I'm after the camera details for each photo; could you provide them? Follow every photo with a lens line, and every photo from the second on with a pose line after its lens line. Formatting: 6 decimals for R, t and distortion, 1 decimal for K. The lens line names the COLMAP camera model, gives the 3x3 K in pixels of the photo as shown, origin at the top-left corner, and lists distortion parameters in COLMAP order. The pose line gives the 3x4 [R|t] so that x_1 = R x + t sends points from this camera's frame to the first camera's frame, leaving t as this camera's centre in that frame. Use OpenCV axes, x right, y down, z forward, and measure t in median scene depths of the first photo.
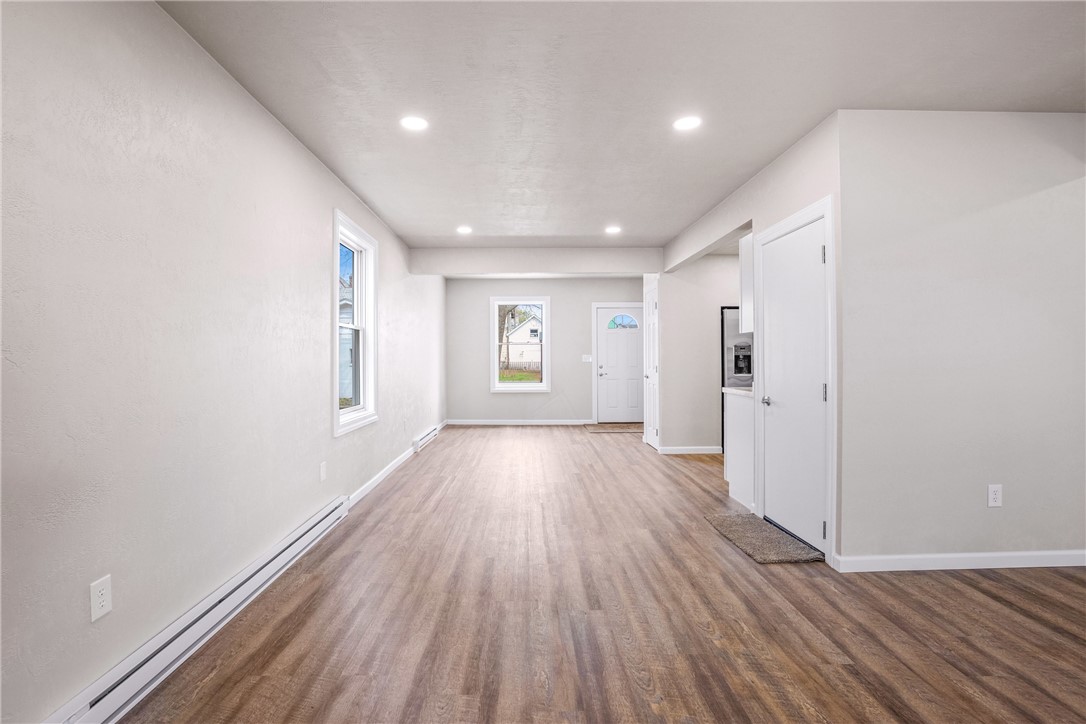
lens RADIAL K [[517.4, 0, 514.8], [0, 517.4, 364.2], [0, 0, 1]] dist [-0.028134, 0.006105]
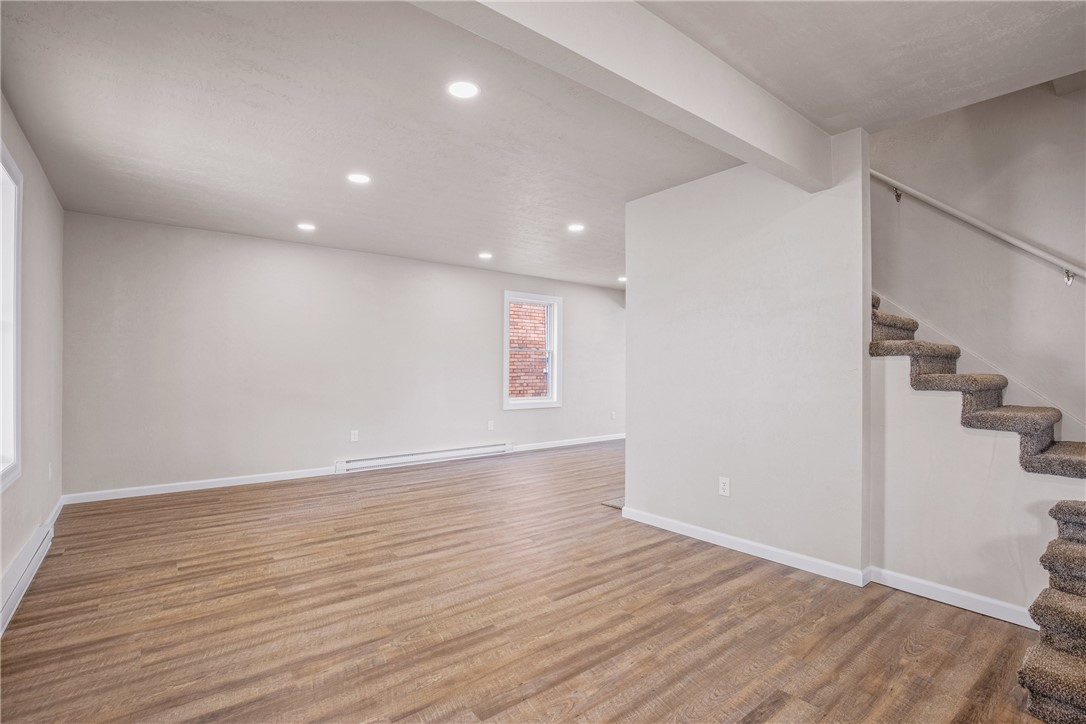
lens RADIAL K [[488.3, 0, 509.9], [0, 488.3, 368.8], [0, 0, 1]] dist [-0.043550, 0.012902]
pose [[0.592588, 0.006307, -0.805481, 1.718334], [-0.020533, 0.999763, -0.007278, 0.001175], [0.805244, 0.020852, 0.592577, -0.102942]]
